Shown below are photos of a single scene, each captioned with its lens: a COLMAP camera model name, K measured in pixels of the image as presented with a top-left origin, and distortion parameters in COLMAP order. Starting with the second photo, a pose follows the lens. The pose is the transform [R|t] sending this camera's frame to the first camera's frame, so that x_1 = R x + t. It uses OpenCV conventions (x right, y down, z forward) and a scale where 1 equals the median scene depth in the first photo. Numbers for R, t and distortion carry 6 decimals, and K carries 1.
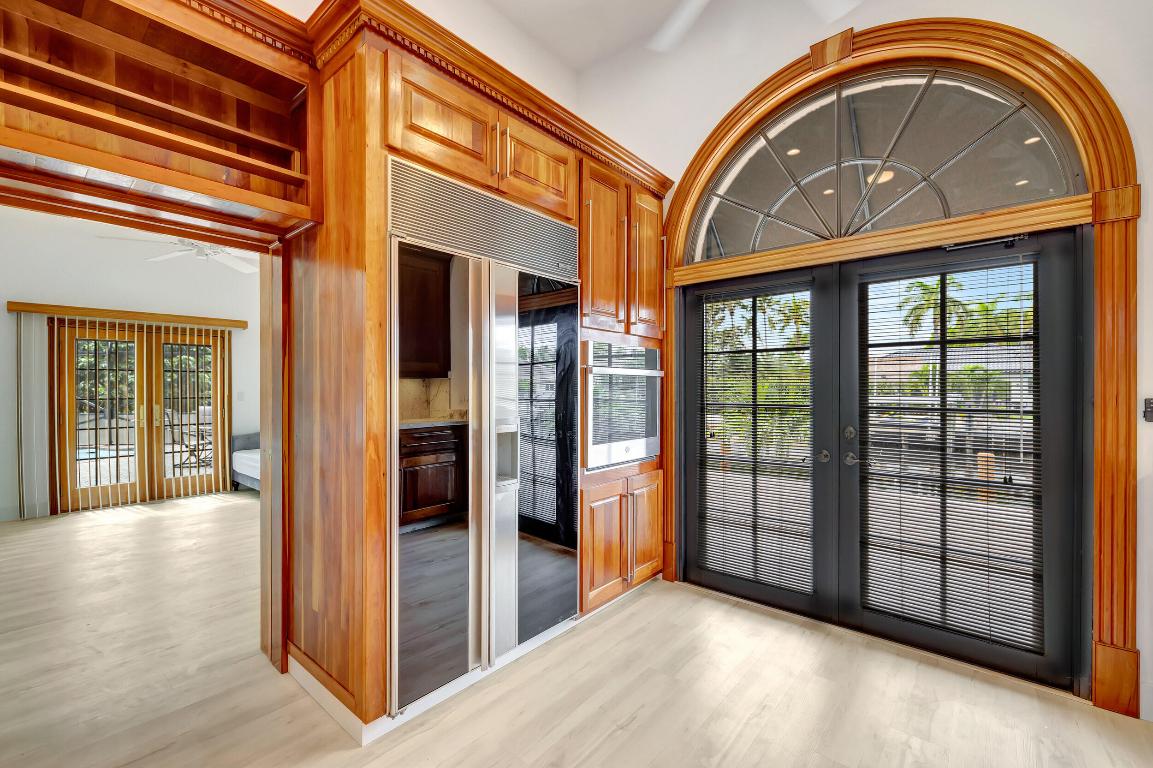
lens RADIAL K [[482.0, 0, 575.8], [0, 482.0, 389.1], [0, 0, 1]] dist [-0.000092, -0.000094]
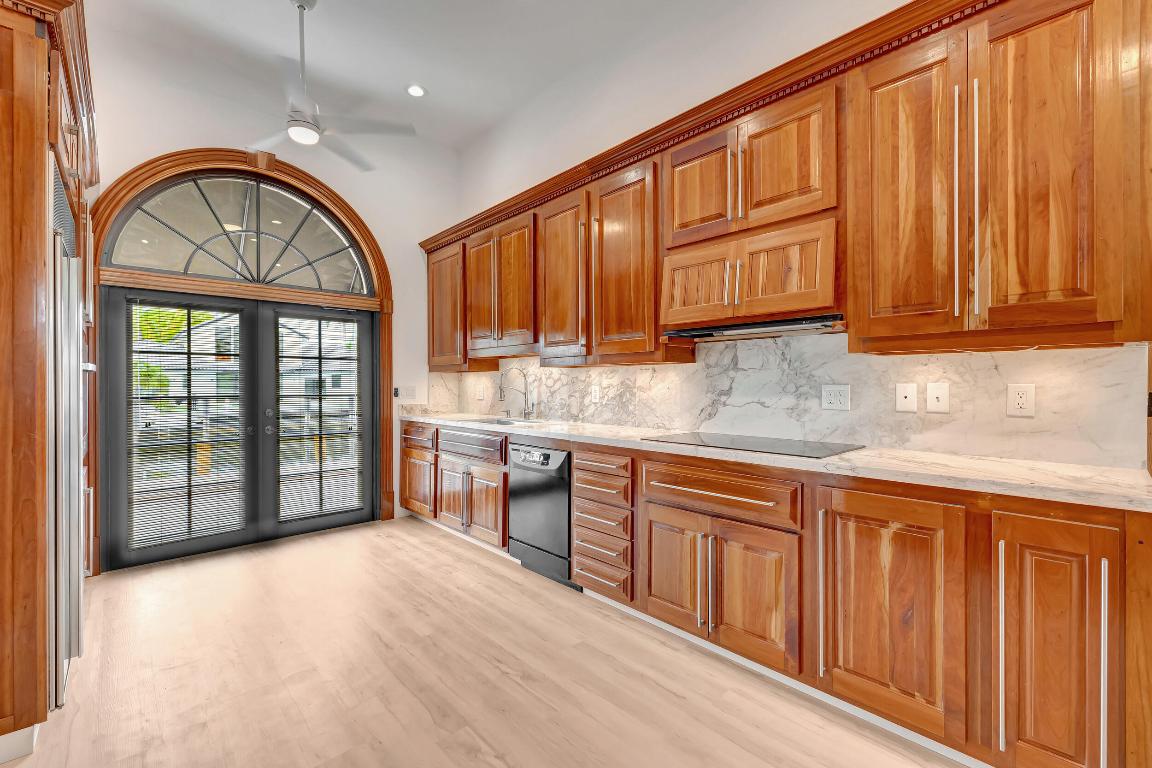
lens RADIAL K [[485.2, 0, 573.5], [0, 485.2, 383.5], [0, 0, 1]] dist [0.000596, -0.000059]
pose [[0.110146, 0.000642, 0.993915, -0.890672], [0.008655, 0.999961, -0.001605, 0.008179], [-0.993878, 0.008779, 0.110136, -0.138259]]
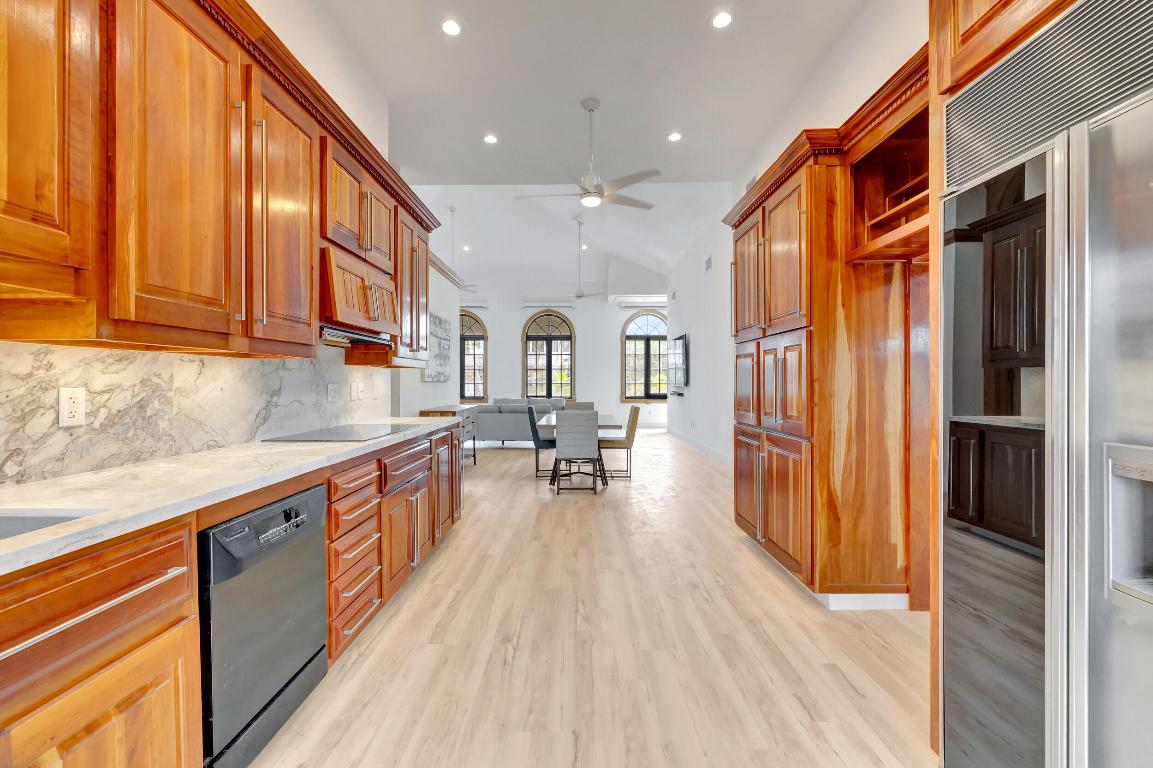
lens RADIAL K [[481.1, 0, 570.8], [0, 481.1, 376.8], [0, 0, 1]] dist [-0.000042, 0.000142]
pose [[-0.767370, -0.003957, -0.641192, 0.460279], [-0.000309, 0.999983, -0.005802, 0.001874], [0.641204, -0.004254, -0.767358, 0.858204]]
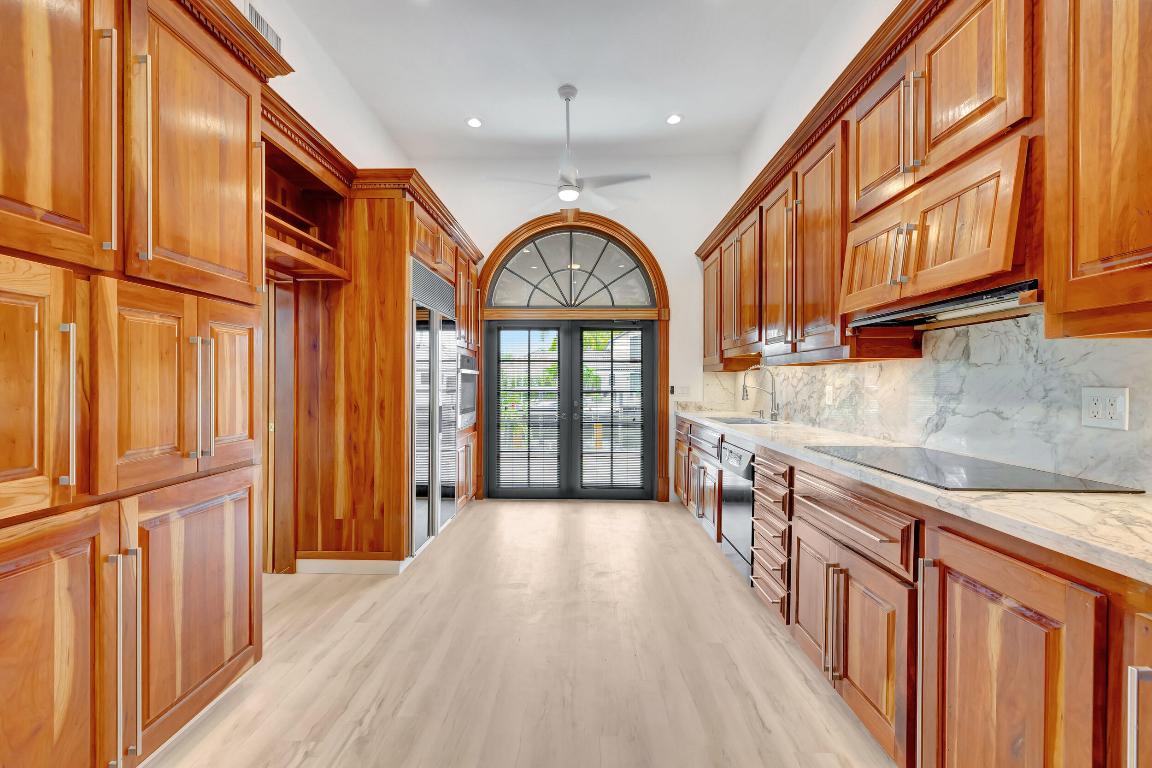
lens RADIAL K [[480.1, 0, 576.0], [0, 480.1, 384.0], [0, 0, 1]] dist [0.001873, 0.000217]
pose [[0.770224, 0.001884, 0.637770, -0.755185], [-0.000927, 0.999998, -0.001835, 0.010857], [-0.637773, 0.000822, 0.770224, -0.588972]]
